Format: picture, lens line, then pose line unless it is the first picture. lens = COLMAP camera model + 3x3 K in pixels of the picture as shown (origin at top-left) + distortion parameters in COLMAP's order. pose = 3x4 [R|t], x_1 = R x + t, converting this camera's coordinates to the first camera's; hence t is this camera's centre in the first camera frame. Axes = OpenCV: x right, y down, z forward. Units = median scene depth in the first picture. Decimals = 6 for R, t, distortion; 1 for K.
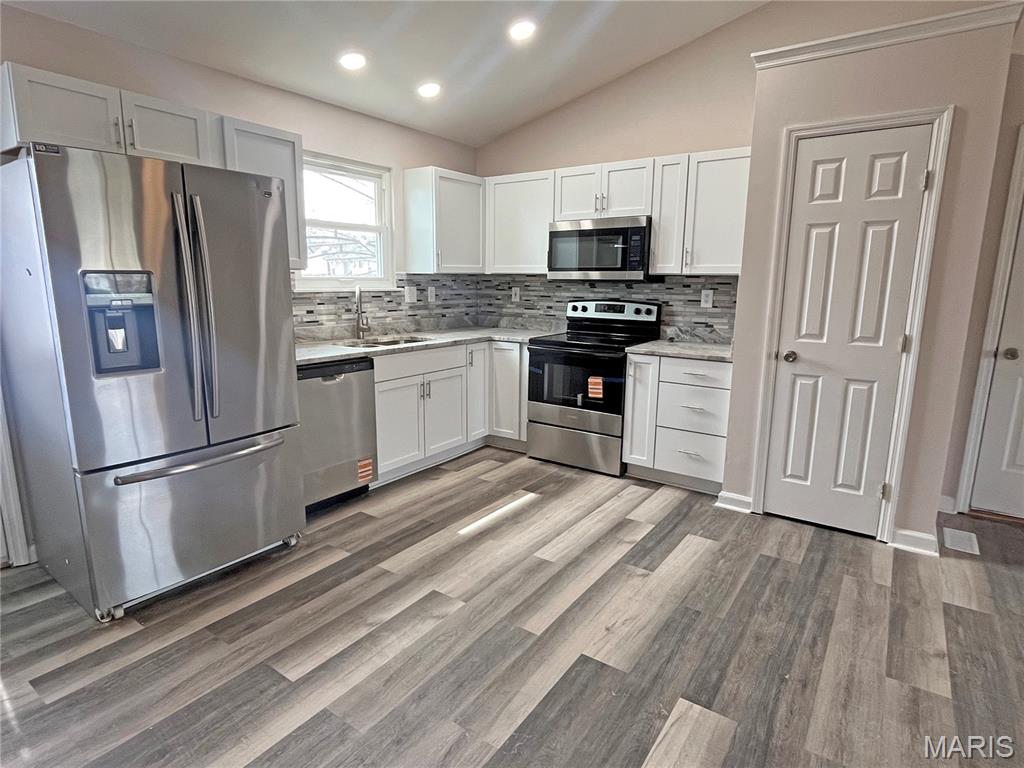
lens RADIAL K [[563.2, 0, 507.8], [0, 563.2, 383.1], [0, 0, 1]] dist [0.001684, -0.002300]
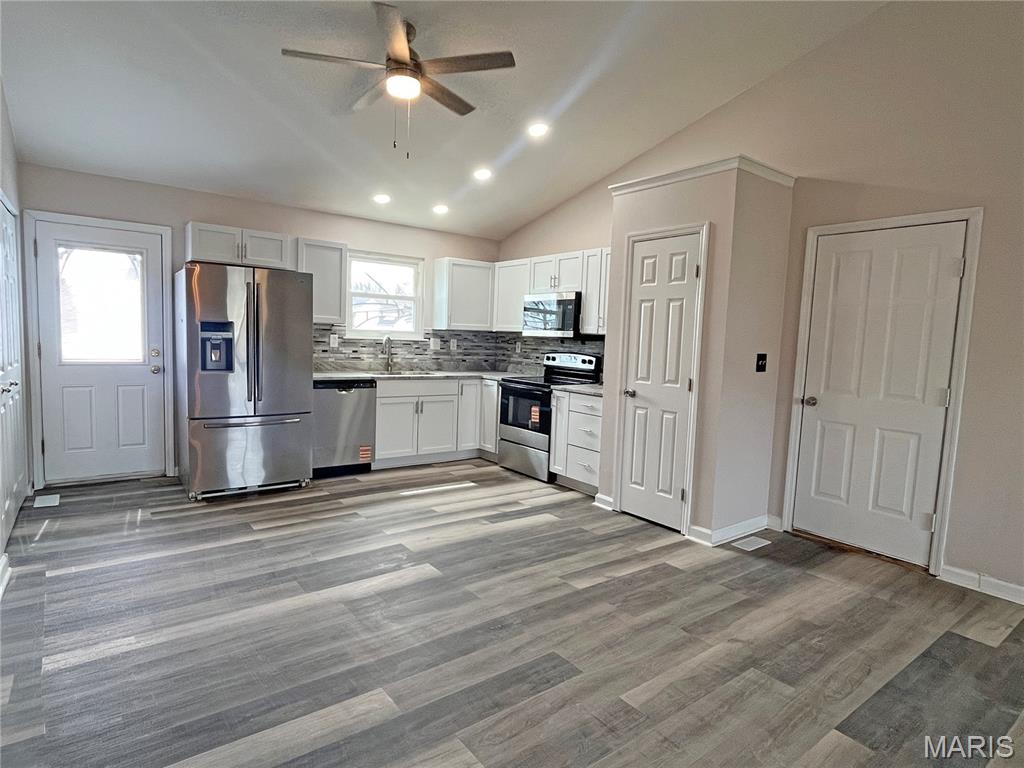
lens RADIAL K [[563.2, 0, 508.8], [0, 563.2, 385.5], [0, 0, 1]] dist [0.001684, -0.002300]
pose [[0.952586, 0.054304, -0.299384, 0.577849], [-0.085157, 0.992205, -0.090983, 0.078713], [0.292110, 0.112164, 0.949785, -0.369714]]
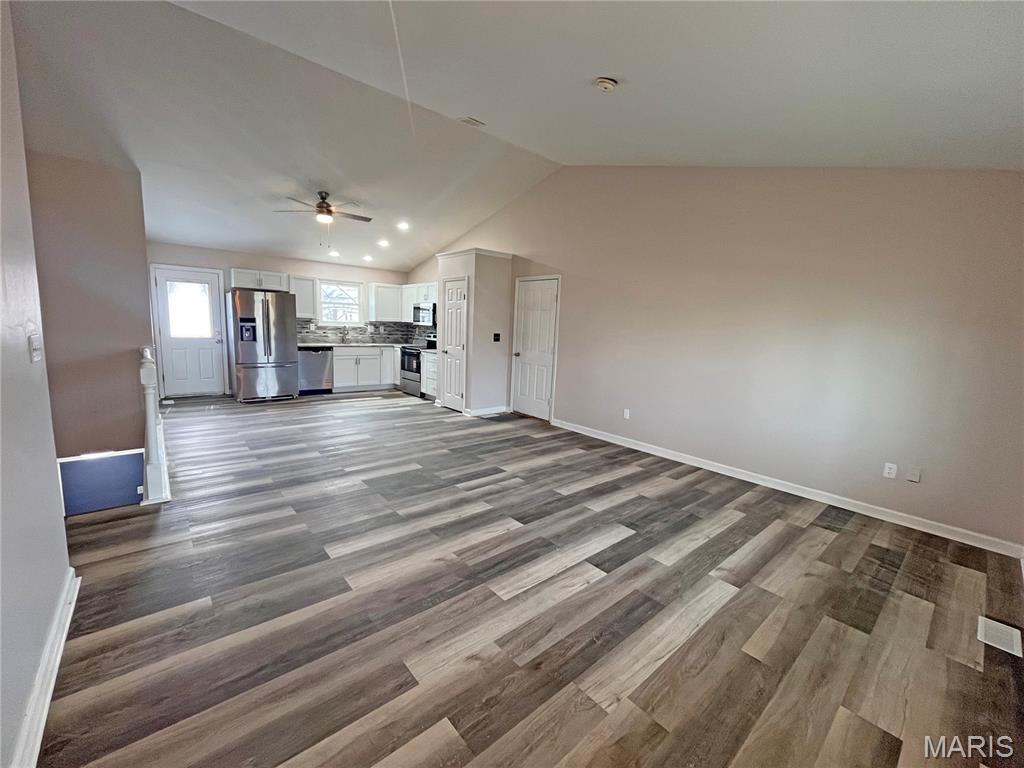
lens RADIAL K [[417.7, 0, 510.1], [0, 417.7, 383.7], [0, 0, 1]] dist [0.003320, -0.000290]
pose [[0.968891, 0.066090, -0.238502, 1.272972], [-0.077674, 0.996196, -0.039494, 0.170663], [0.234985, 0.056791, 0.970339, -0.996815]]
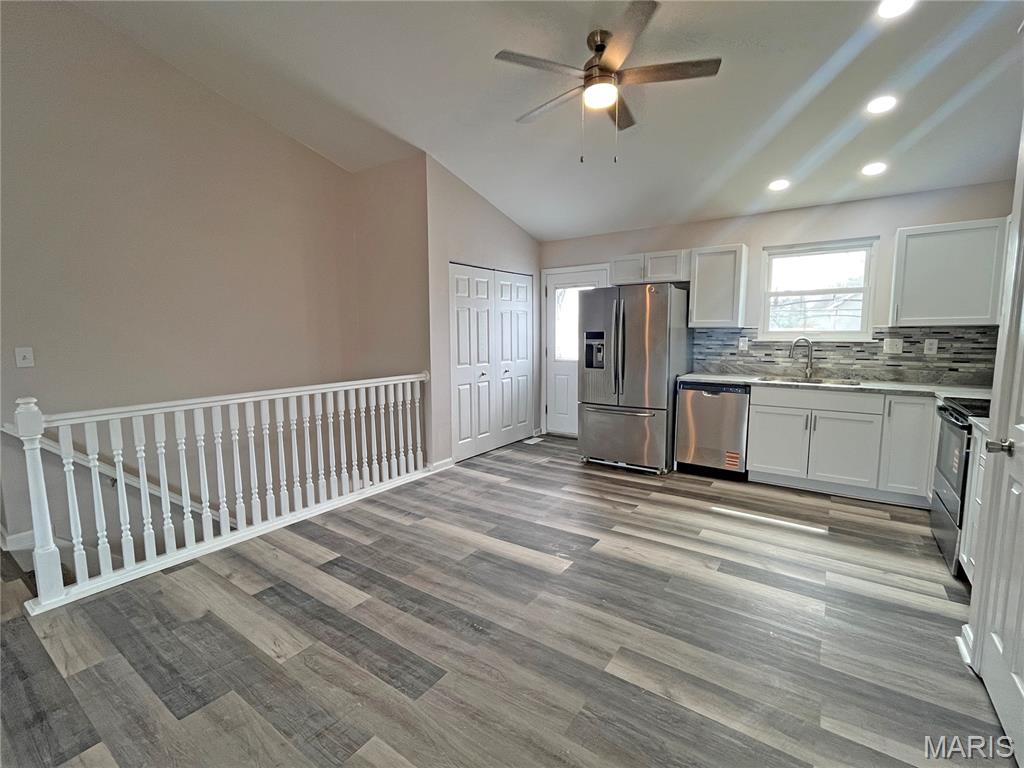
lens RADIAL K [[464.5, 0, 505.6], [0, 464.5, 383.9], [0, 0, 1]] dist [-0.005463, -0.000776]
pose [[-0.006269, 0.106877, -0.994253, 0.956326], [-0.174451, 0.978908, 0.106327, -0.069190], [0.984646, 0.174115, 0.012508, 0.368209]]
